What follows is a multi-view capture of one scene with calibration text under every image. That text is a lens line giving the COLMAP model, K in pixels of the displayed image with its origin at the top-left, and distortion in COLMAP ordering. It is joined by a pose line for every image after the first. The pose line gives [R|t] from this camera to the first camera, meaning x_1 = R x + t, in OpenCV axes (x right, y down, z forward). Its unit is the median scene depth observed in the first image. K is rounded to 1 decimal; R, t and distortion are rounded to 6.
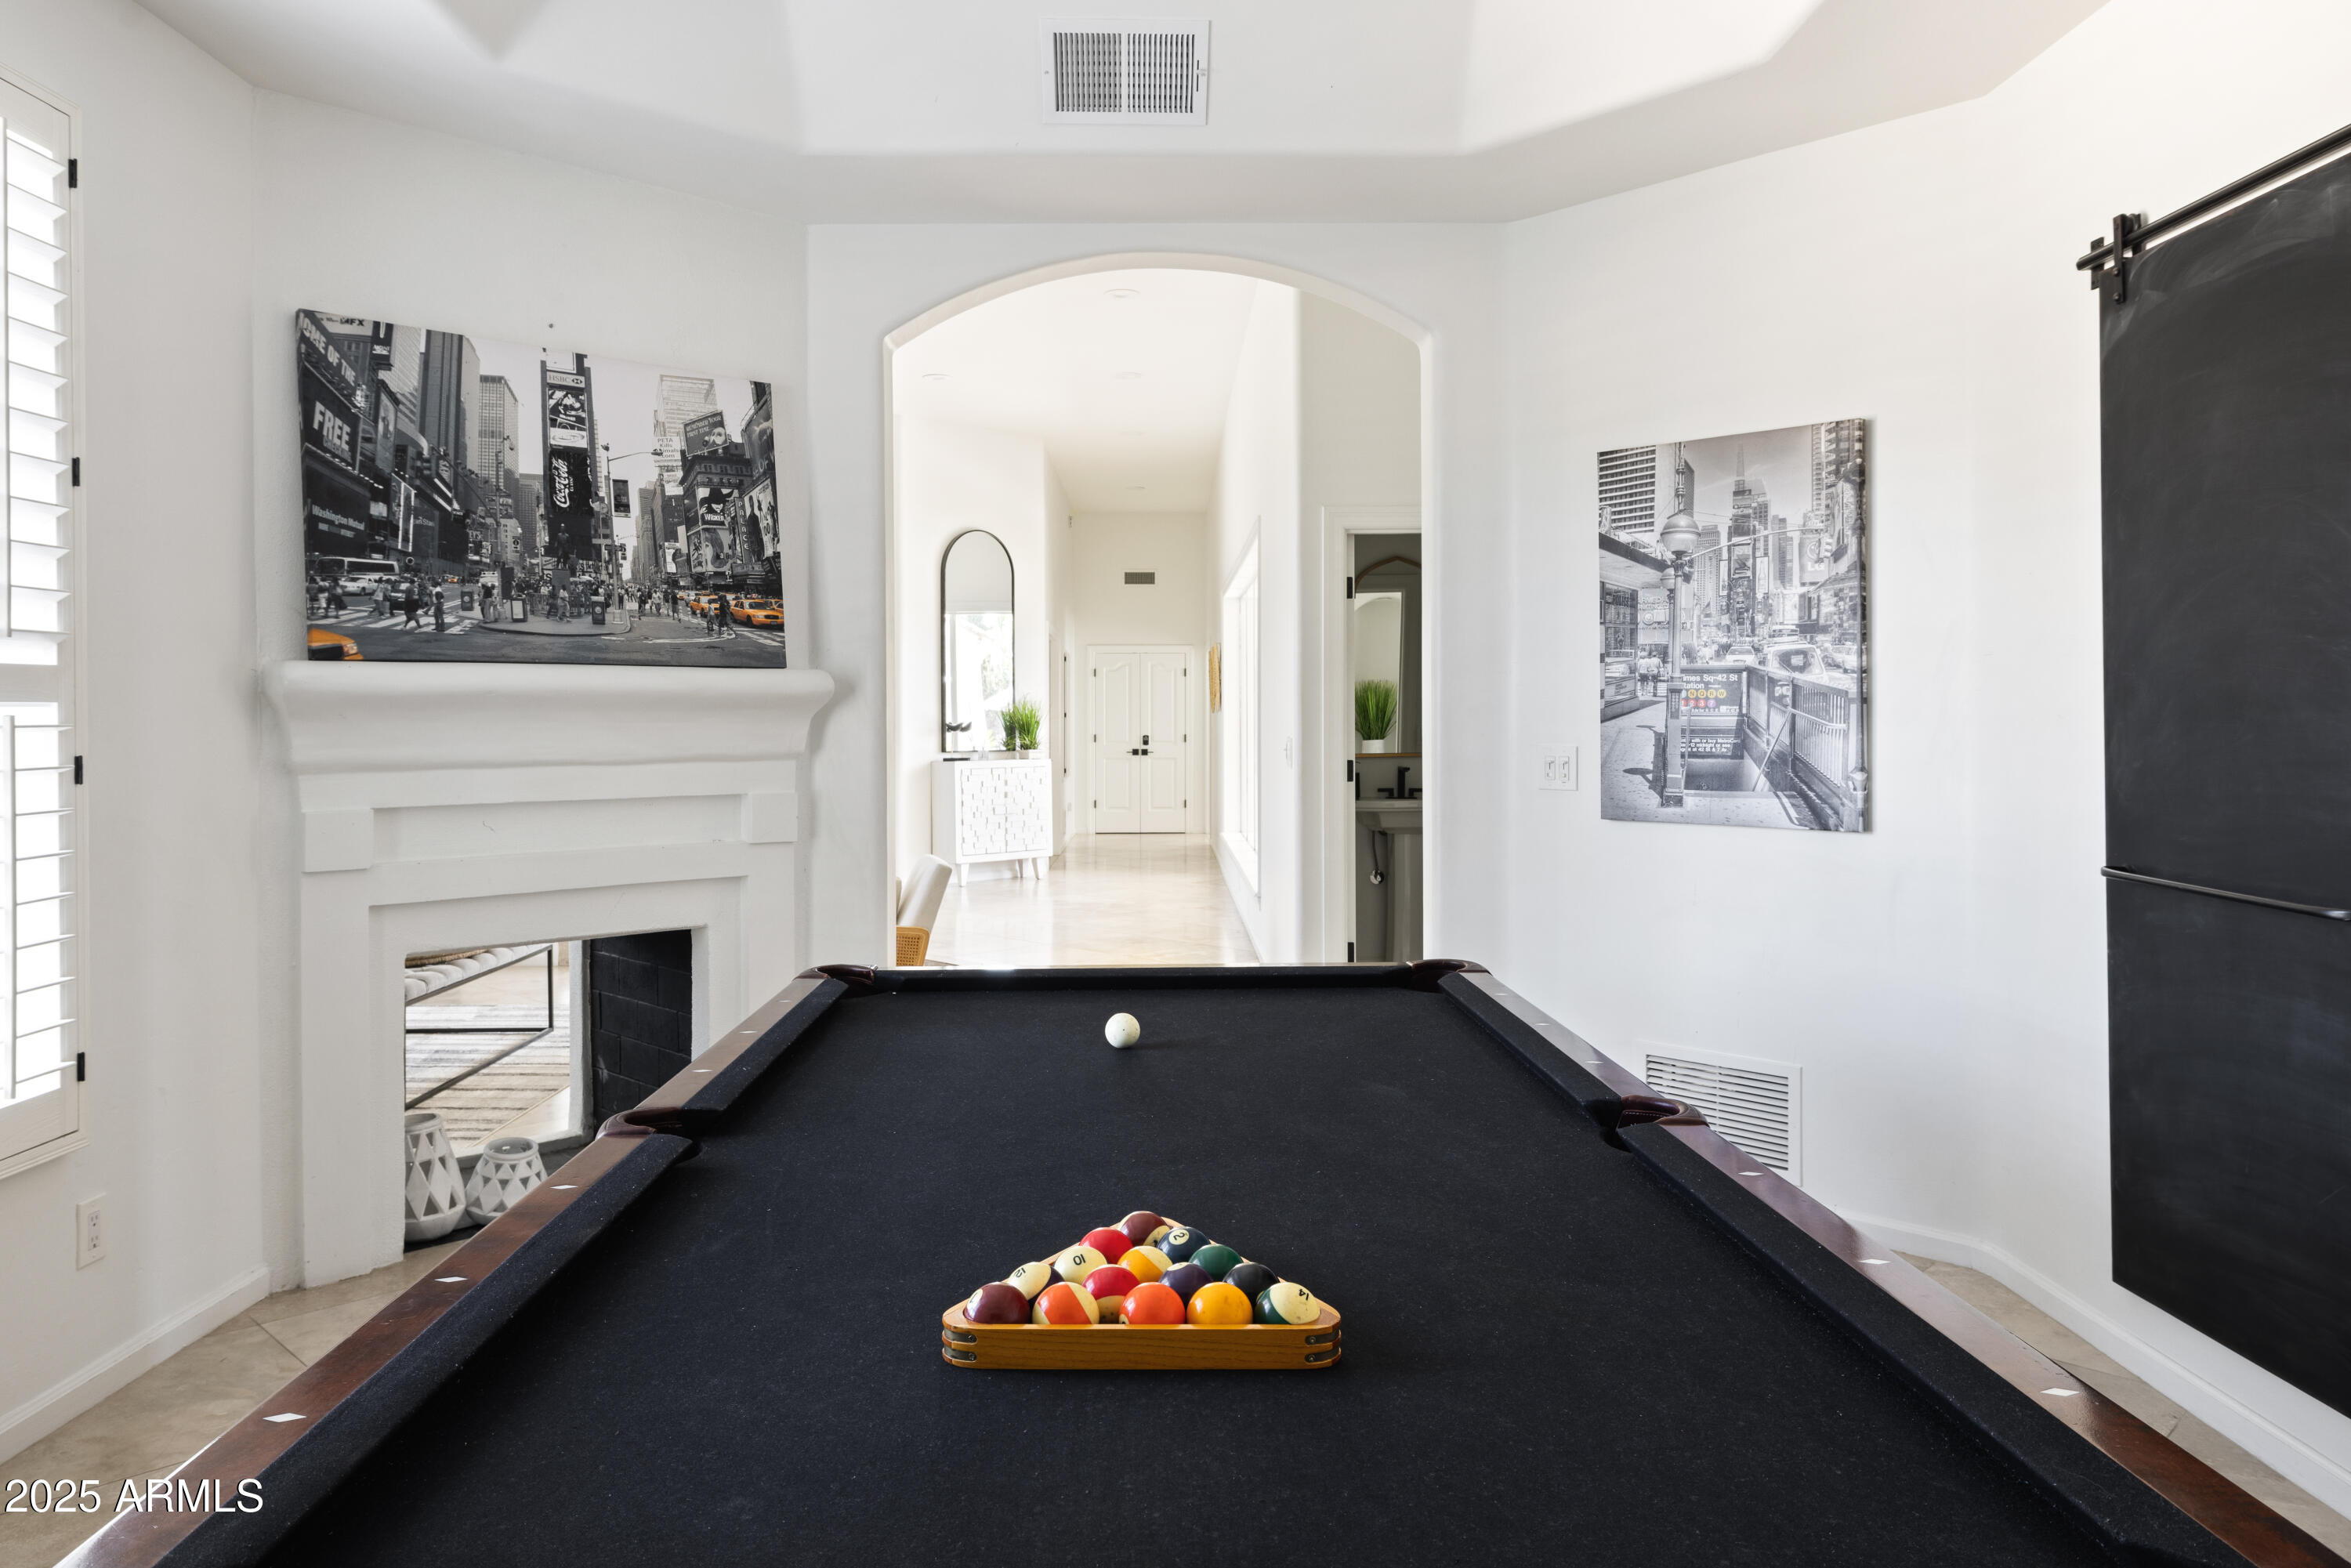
lens RADIAL K [[2712.8, 0, 1174.4], [0, 2712.8, 779.3], [0, 0, 1]] dist [-0.002830, 0.000000]
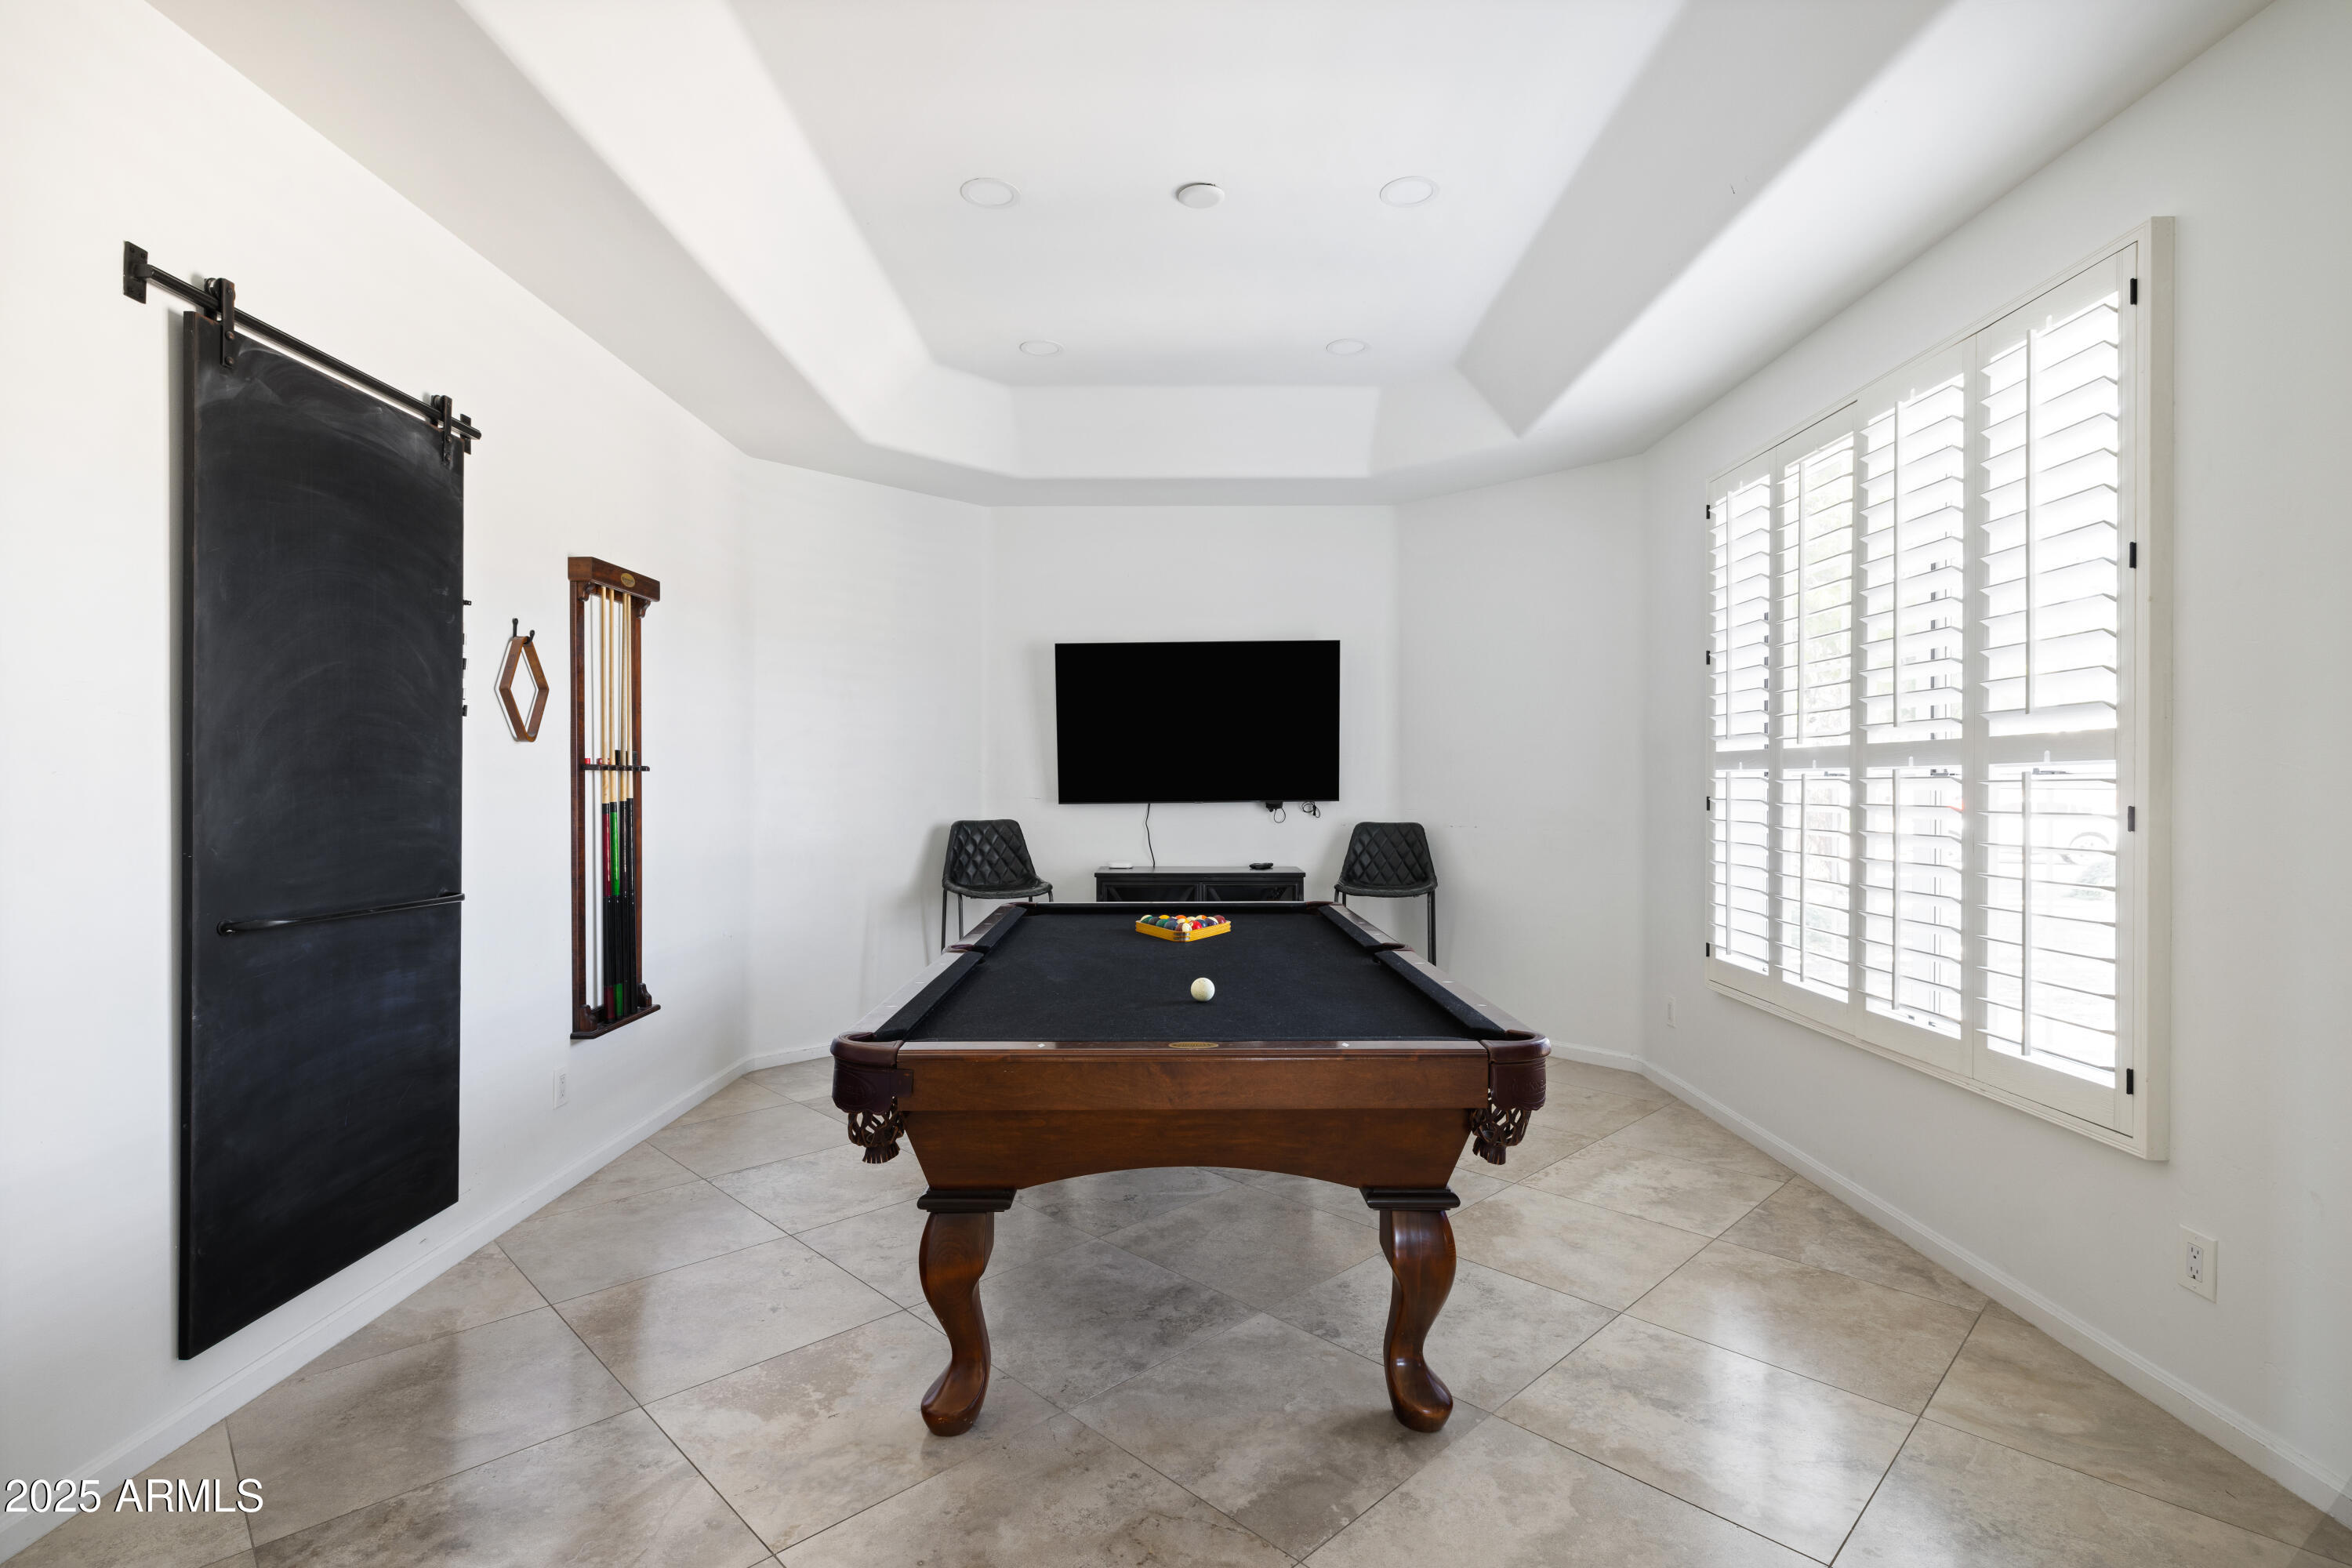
lens RADIAL K [[1141.8, 0, 1176.0], [0, 1141.8, 785.4], [0, 0, 1]] dist [0.000037, 0.000002]
pose [[-0.999906, 0.002282, 0.013521, -0.012008], [0.002594, 0.999731, 0.023068, -0.029672], [-0.013464, 0.023101, -0.999642, 1.503536]]
